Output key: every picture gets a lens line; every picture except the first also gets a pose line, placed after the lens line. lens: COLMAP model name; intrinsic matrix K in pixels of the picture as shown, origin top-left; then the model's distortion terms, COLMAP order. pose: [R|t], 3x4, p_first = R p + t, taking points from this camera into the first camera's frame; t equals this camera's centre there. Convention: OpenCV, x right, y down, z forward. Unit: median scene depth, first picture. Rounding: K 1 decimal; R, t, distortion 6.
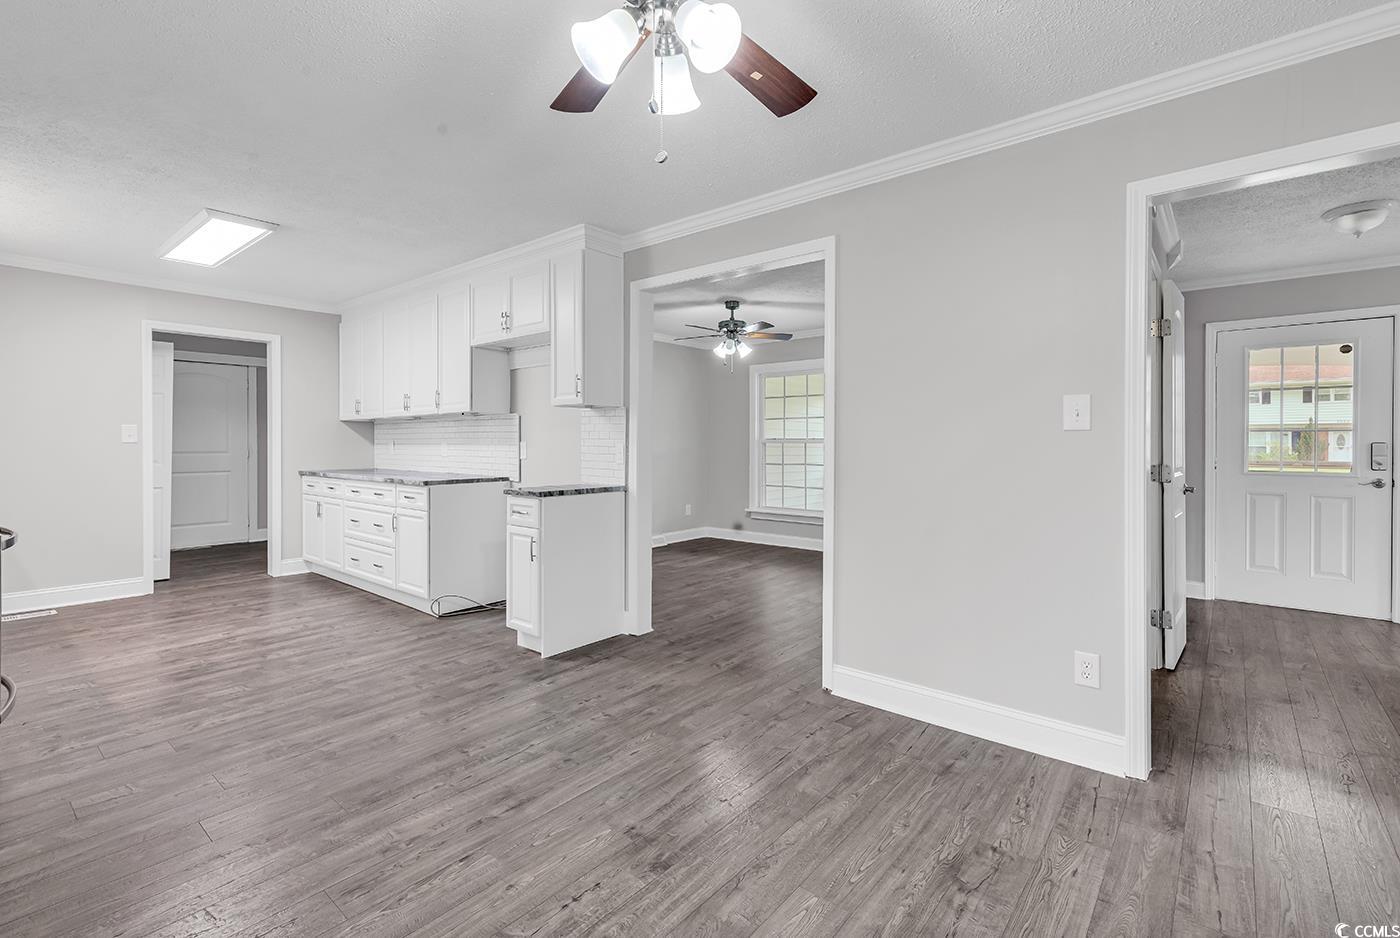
lens RADIAL K [[636.3, 0, 705.3], [0, 636.3, 443.6], [0, 0, 1]] dist [0.004098, 0.000797]
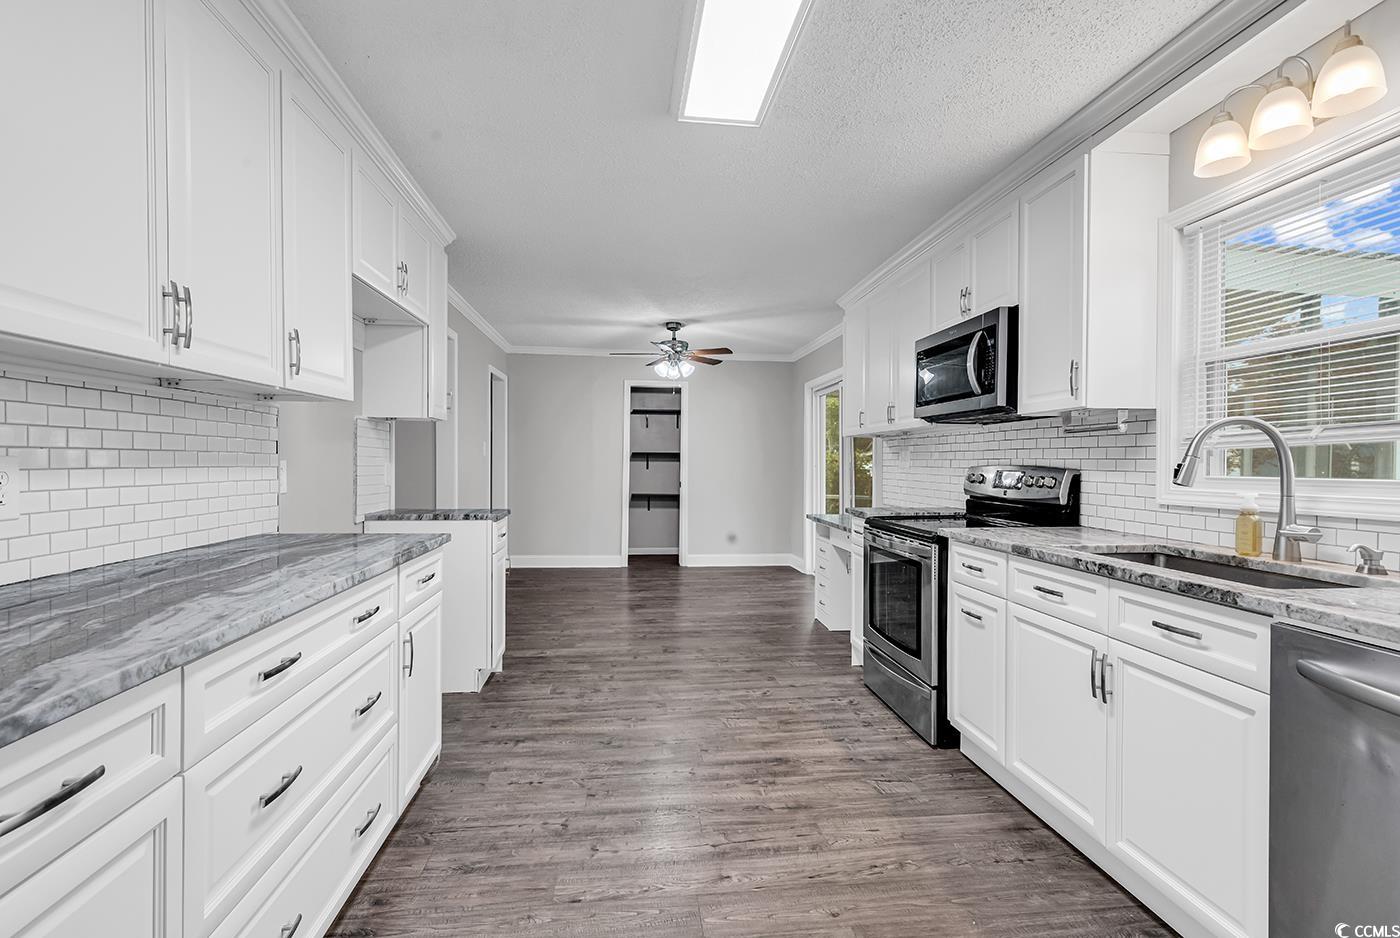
lens RADIAL K [[636.3, 0, 699.6], [0, 636.3, 467.1], [0, 0, 1]] dist [0.004098, 0.000797]
pose [[-0.726961, -0.010681, 0.686595, -1.416651], [-0.005943, 0.999939, 0.009263, -0.006423], [-0.686653, 0.002654, -0.726981, 1.814534]]
